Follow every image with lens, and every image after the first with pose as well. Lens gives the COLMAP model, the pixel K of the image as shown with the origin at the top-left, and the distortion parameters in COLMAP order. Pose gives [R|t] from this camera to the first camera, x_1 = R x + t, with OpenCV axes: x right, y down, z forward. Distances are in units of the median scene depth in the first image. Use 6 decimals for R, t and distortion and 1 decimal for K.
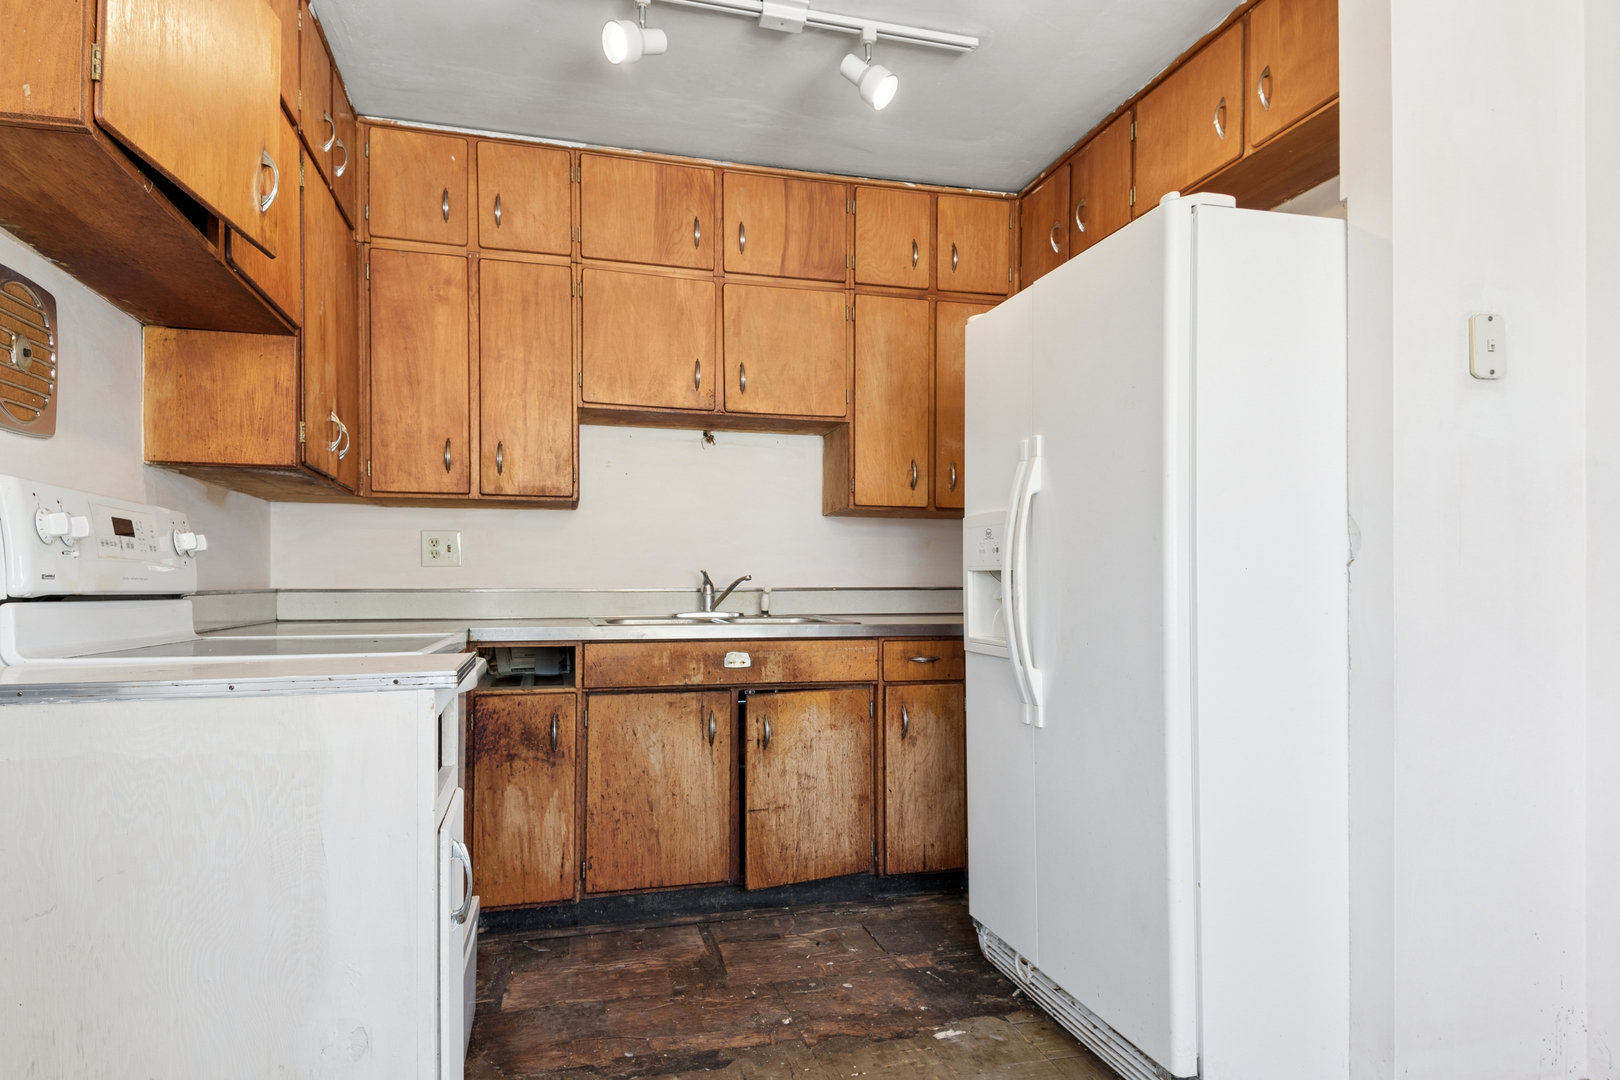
lens RADIAL K [[959.1, 0, 806.4], [0, 959.1, 566.5], [0, 0, 1]] dist [0.151000, -0.174152]
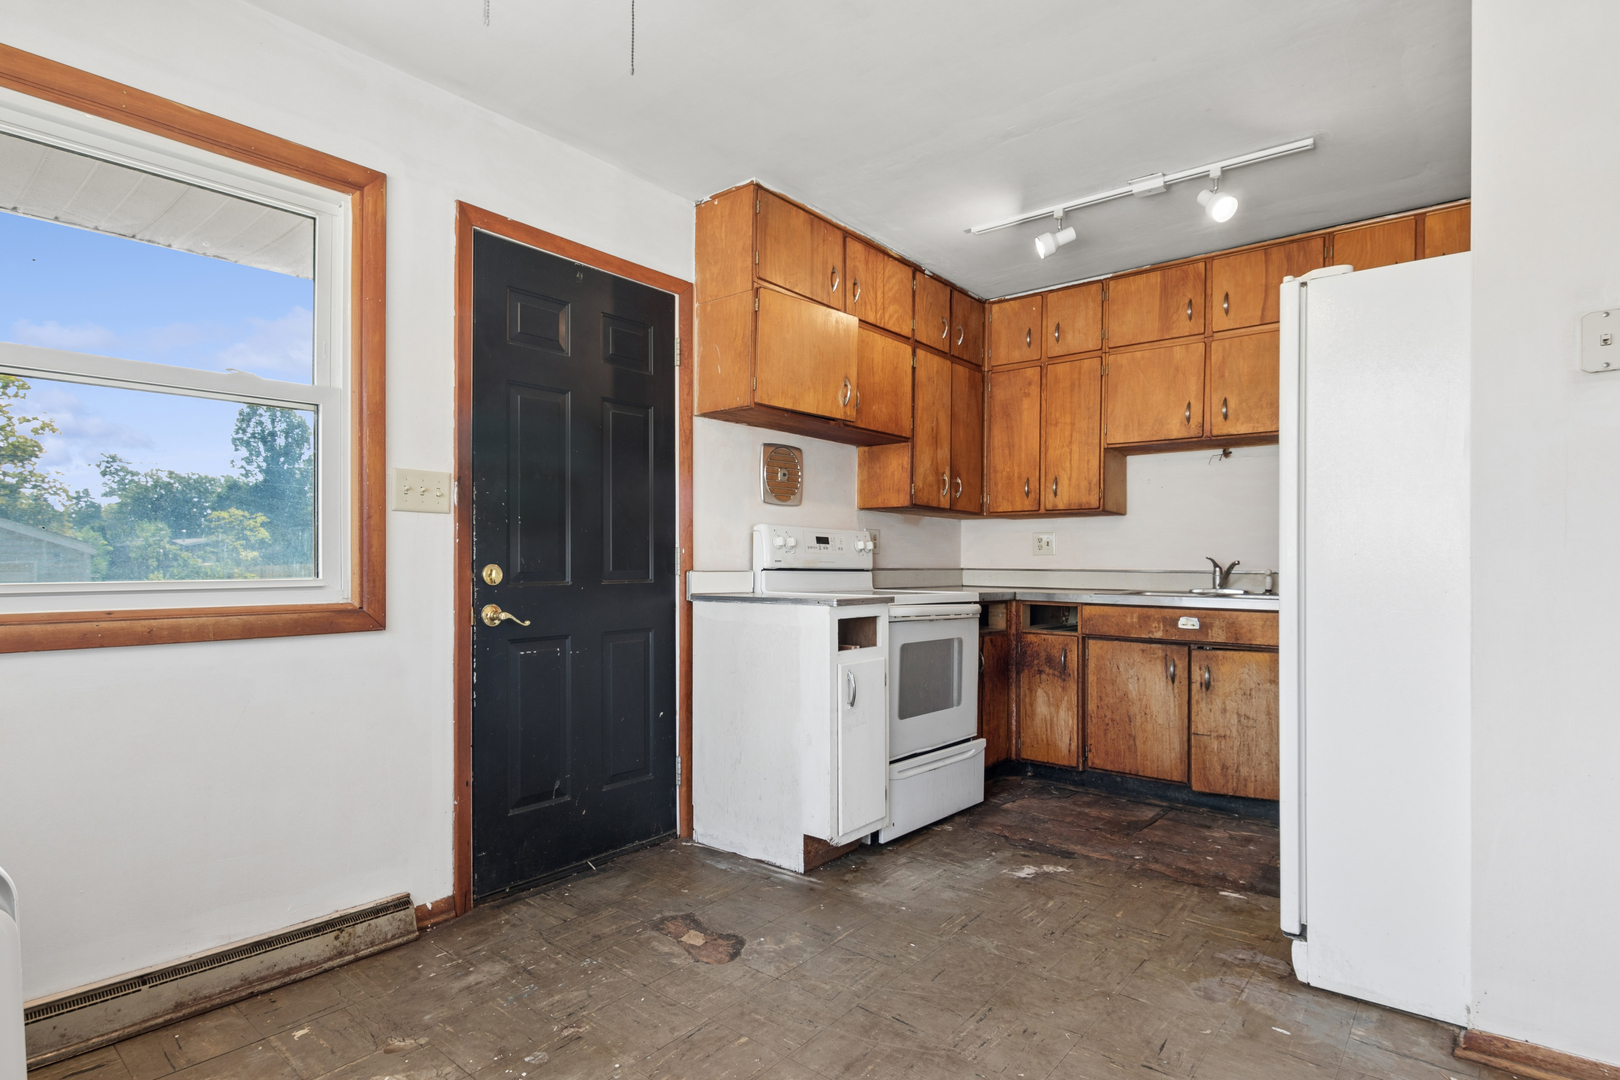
lens RADIAL K [[875.9, 0, 843.7], [0, 875.9, 528.8], [0, 0, 1]] dist [0.000948, 0.000163]
pose [[0.595859, -0.029290, -0.802555, 0.644039], [0.007315, 0.999491, -0.031047, -0.001064], [0.803056, 0.012629, 0.595770, -0.133201]]
